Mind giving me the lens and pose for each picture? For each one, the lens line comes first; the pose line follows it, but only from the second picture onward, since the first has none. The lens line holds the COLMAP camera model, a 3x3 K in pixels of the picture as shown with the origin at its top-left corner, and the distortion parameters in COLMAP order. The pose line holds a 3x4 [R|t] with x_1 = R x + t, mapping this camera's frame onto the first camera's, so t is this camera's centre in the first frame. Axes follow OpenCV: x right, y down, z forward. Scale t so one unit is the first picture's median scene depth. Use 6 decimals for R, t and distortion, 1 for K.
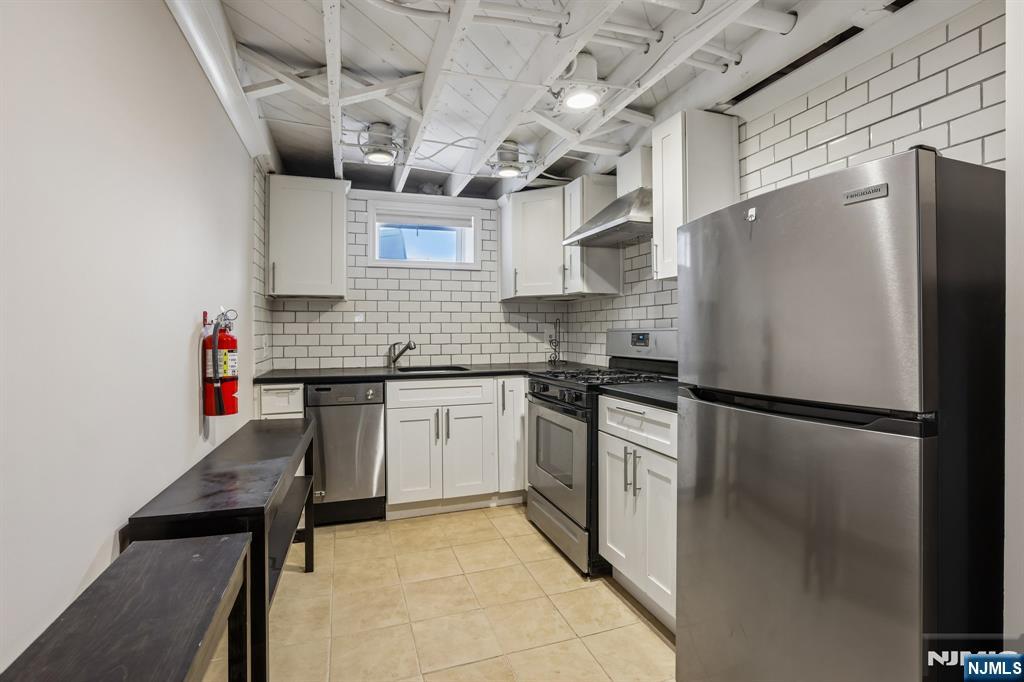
lens RADIAL K [[478.6, 0, 514.4], [0, 478.6, 327.1], [0, 0, 1]] dist [-0.002123, 0.000186]
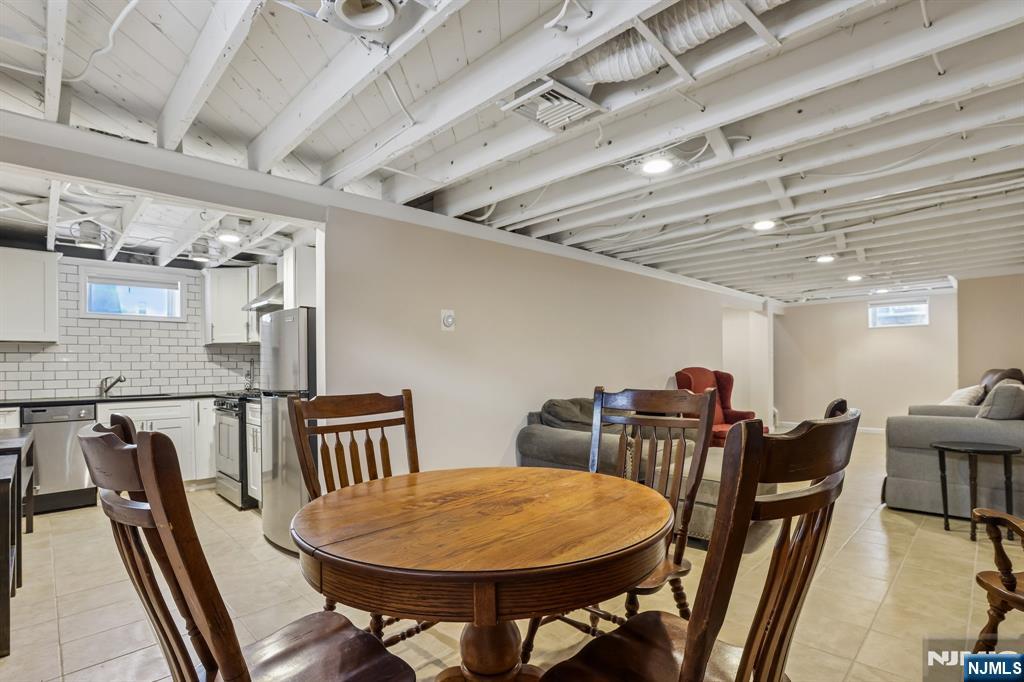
lens RADIAL K [[482.7, 0, 510.5], [0, 482.7, 364.5], [0, 0, 1]] dist [-0.010525, 0.000918]
pose [[0.906768, -0.004091, 0.421611, 0.206423], [0.003086, 0.999991, 0.003065, -0.002262], [-0.421619, -0.001478, 0.906772, -0.673497]]
